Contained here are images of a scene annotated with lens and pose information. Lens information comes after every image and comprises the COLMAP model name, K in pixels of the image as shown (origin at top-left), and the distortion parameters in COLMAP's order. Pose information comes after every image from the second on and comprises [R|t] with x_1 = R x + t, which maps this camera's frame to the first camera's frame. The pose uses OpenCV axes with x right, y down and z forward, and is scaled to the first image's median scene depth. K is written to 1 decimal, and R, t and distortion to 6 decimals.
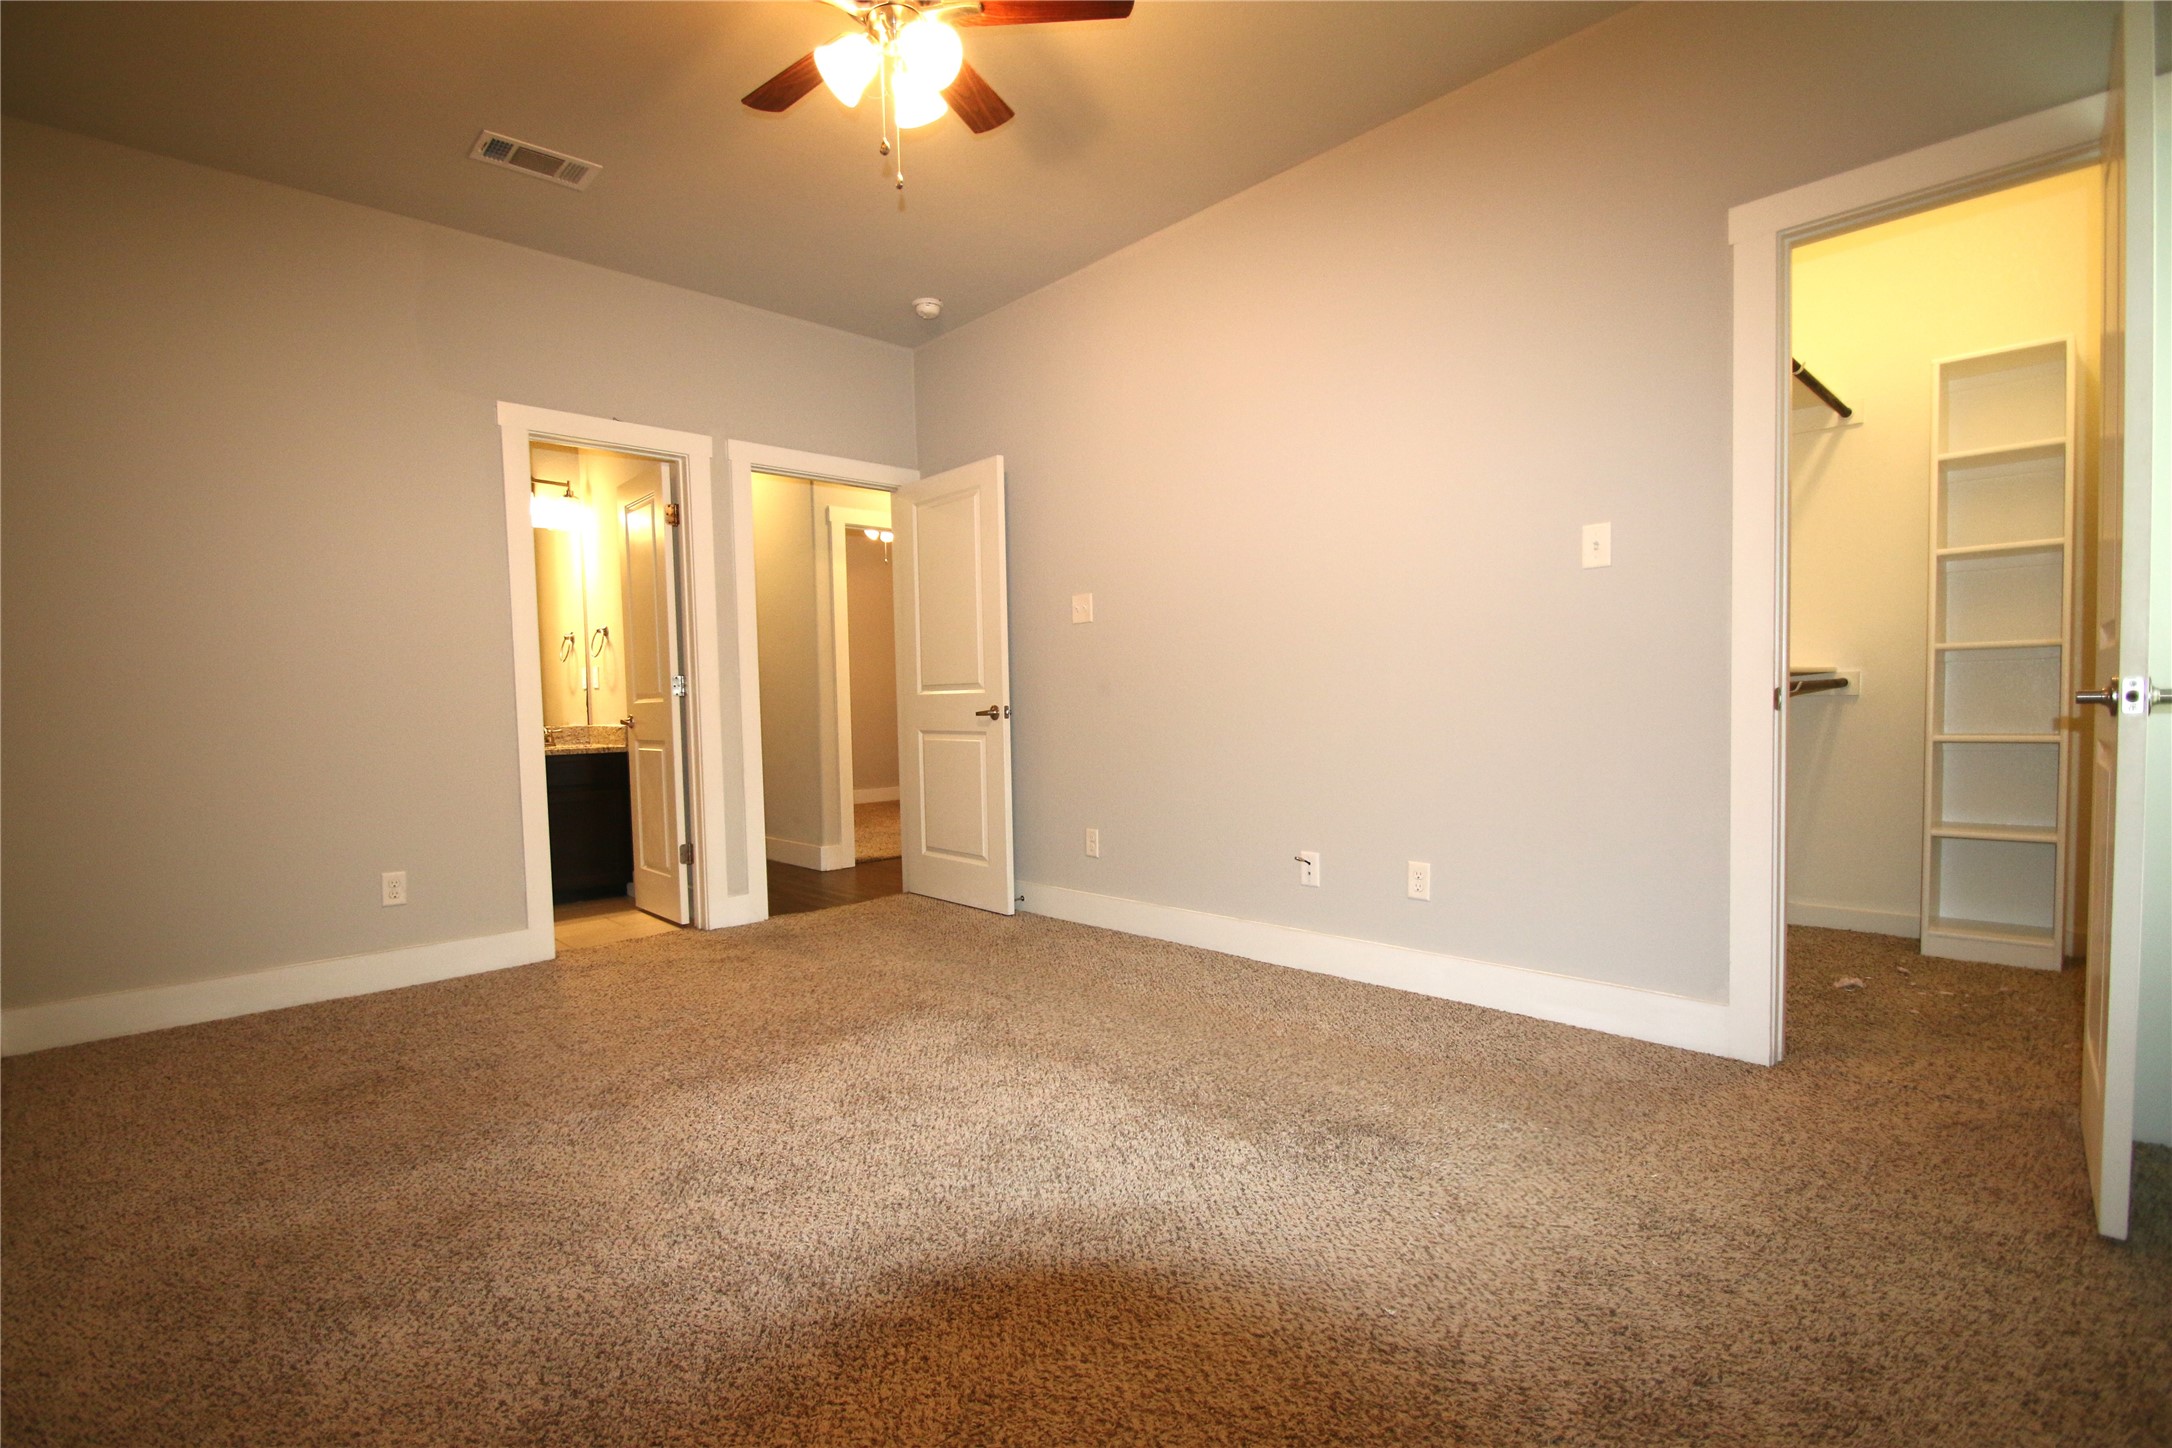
lens RADIAL K [[999.2, 0, 1060.0], [0, 999.2, 755.1], [0, 0, 1]] dist [0.007718, -0.013296]
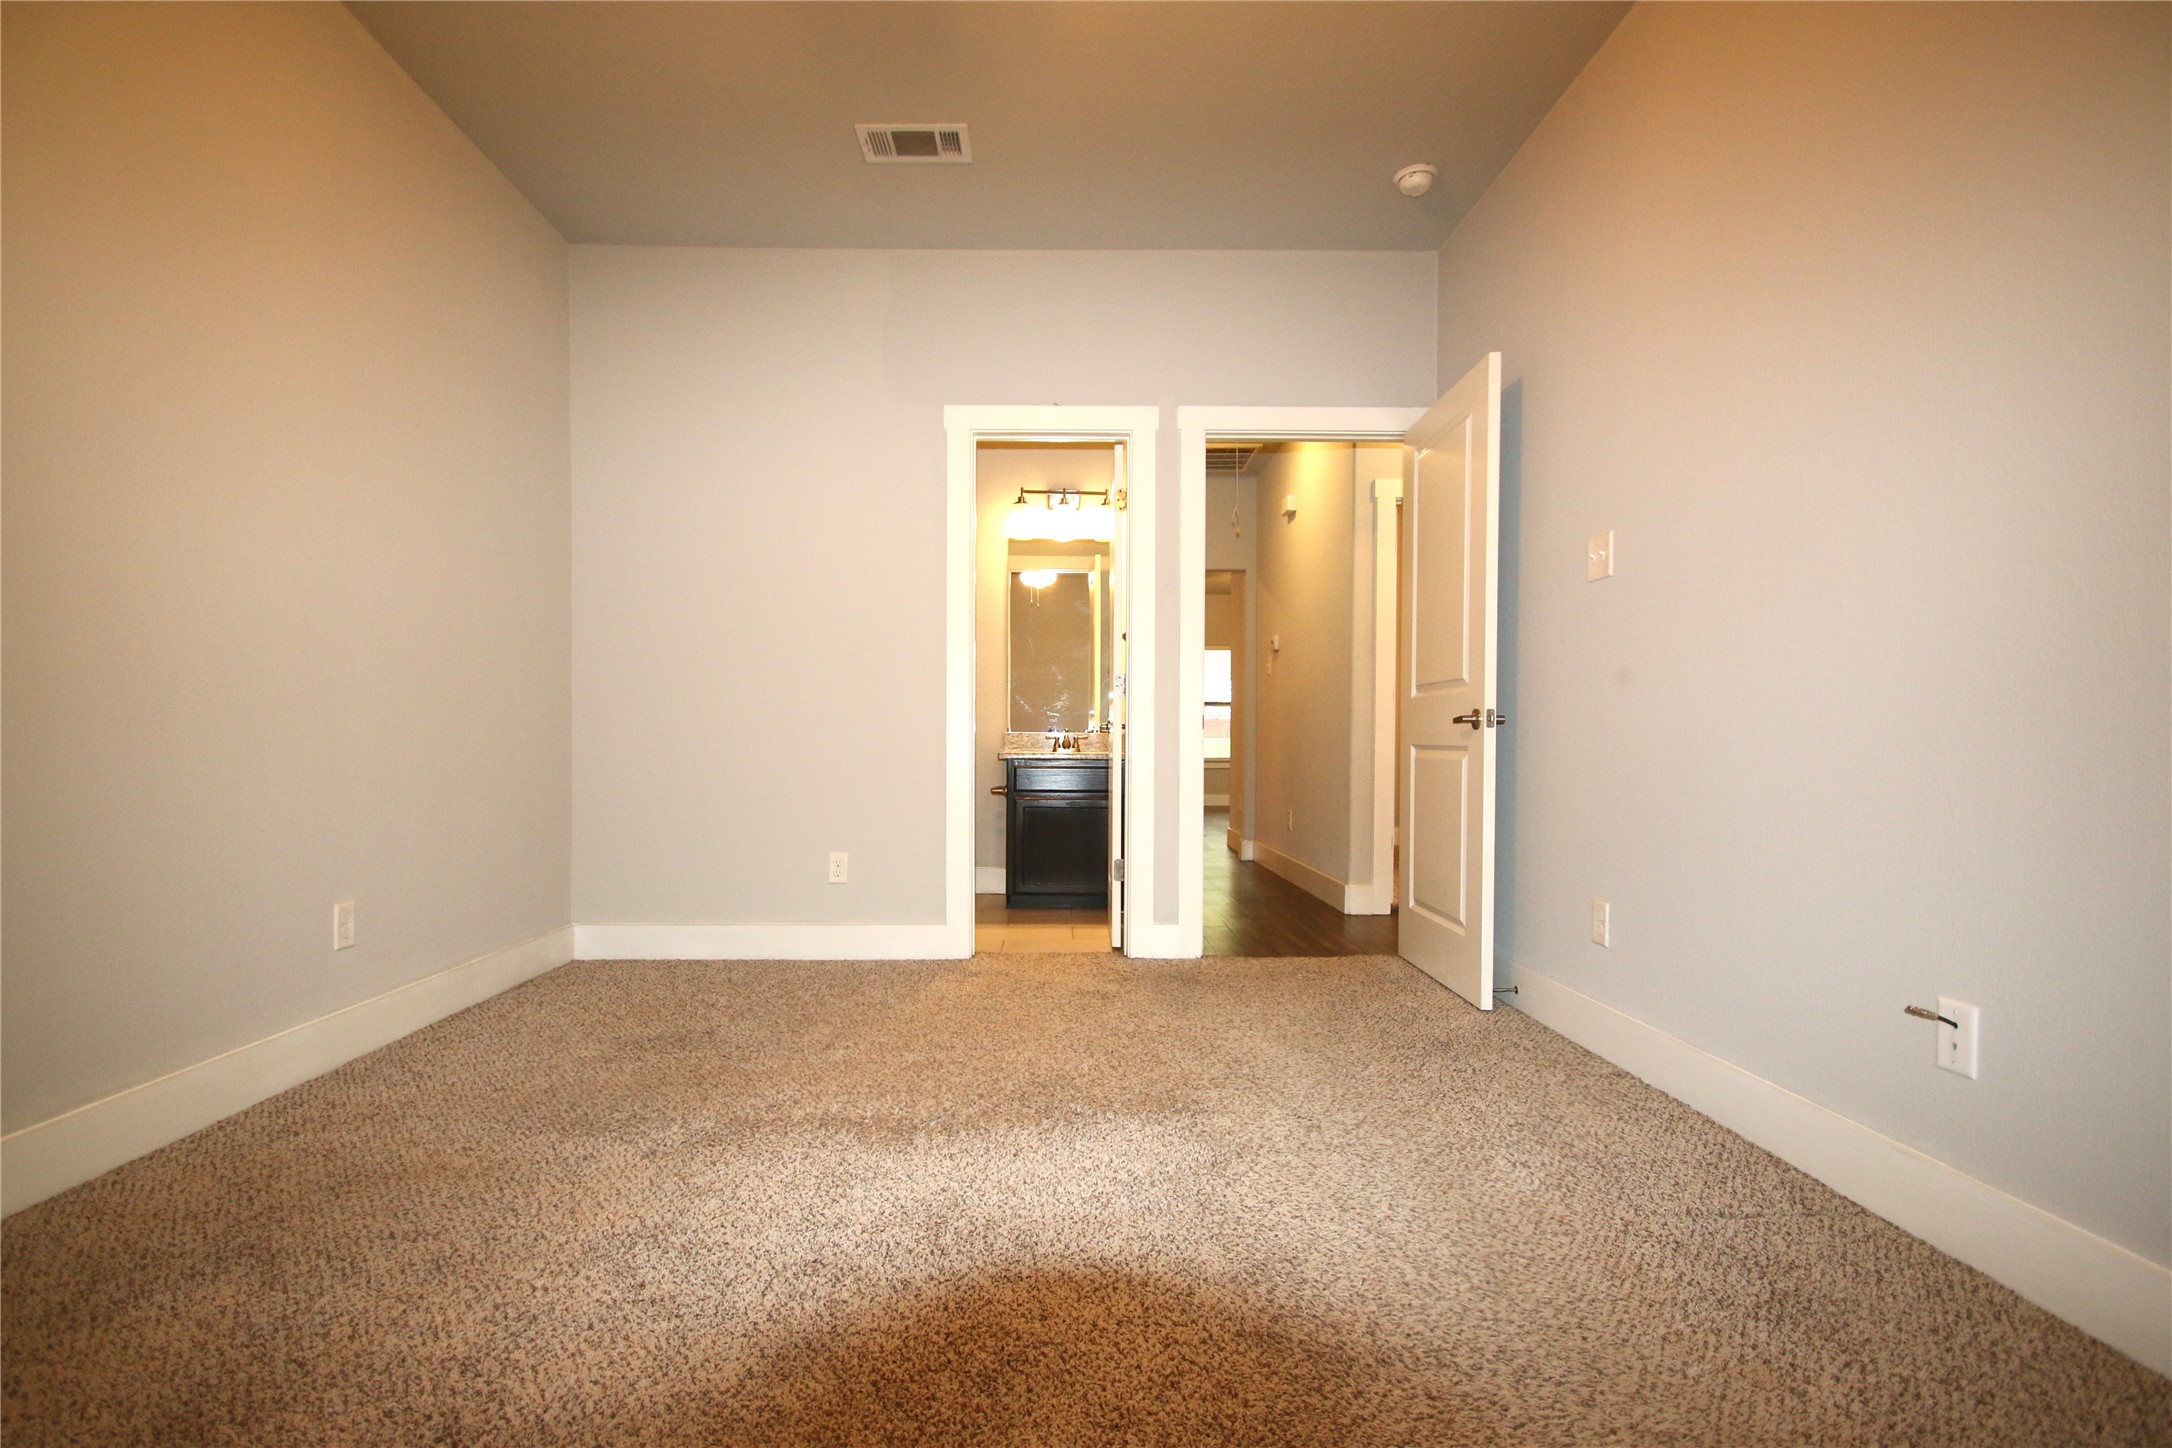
lens RADIAL K [[1002.4, 0, 1063.1], [0, 1002.4, 758.5], [0, 0, 1]] dist [0.013761, -0.017068]
pose [[0.739123, 0.036238, -0.672595, 0.216201], [-0.055868, 0.998409, -0.007601, 0.007789], [0.671250, 0.043194, 0.739972, 0.309060]]
